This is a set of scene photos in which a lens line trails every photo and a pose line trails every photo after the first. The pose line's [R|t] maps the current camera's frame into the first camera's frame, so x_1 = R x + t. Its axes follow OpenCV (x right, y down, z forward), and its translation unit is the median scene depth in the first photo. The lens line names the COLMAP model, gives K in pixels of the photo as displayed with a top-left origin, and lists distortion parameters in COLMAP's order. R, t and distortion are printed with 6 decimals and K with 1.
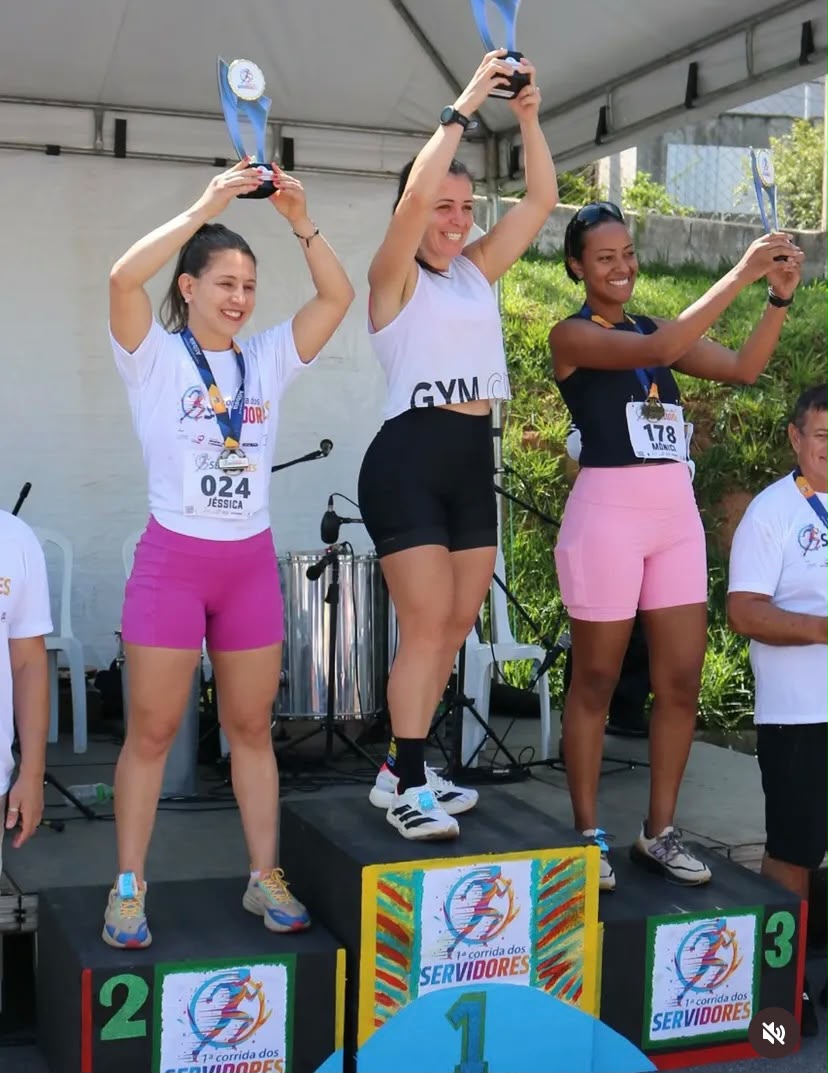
lens RADIAL K [[1813.2, 0, 453.6], [0, 1813.2, 483.4], [0, 0, 1]] dist [-0.113629, -0.108754]
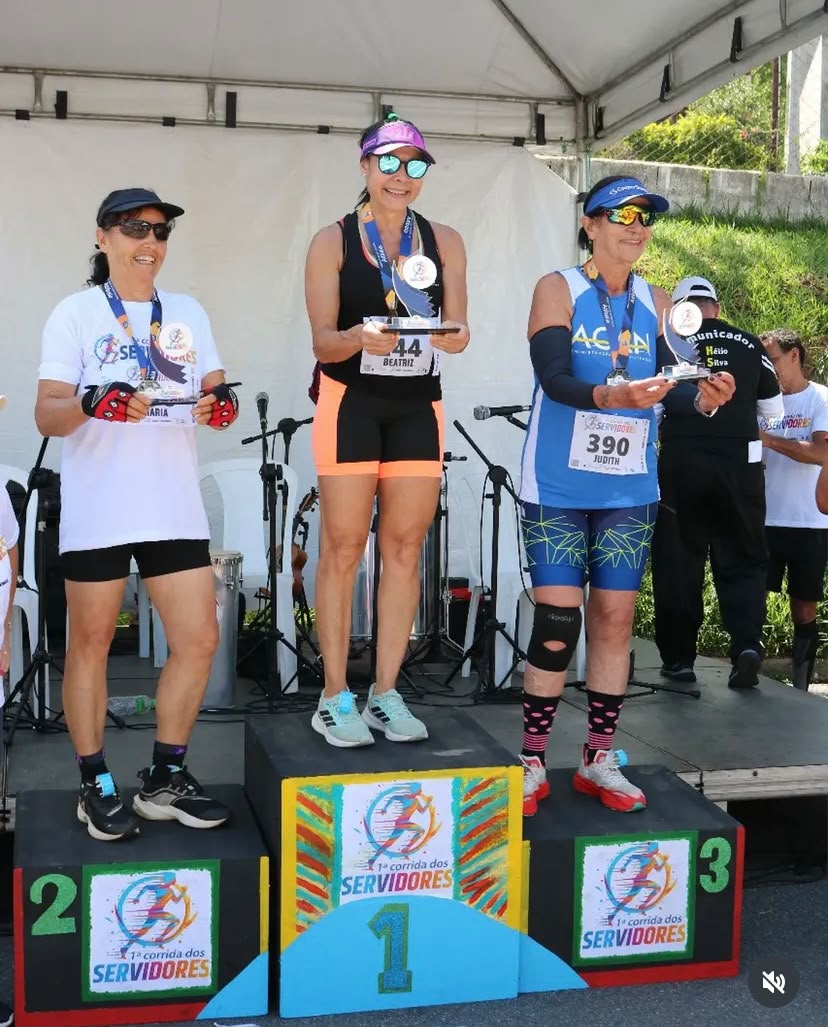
lens RADIAL K [[1624.4, 0, 415.9], [0, 1624.4, 469.1], [0, 0, 1]] dist [-0.049746, -0.010853]
pose [[0.988137, 0.003217, -0.153543, 0.158380], [0.000488, 0.999710, 0.024084, 0.007380], [0.153576, -0.023874, 0.987848, 0.072181]]
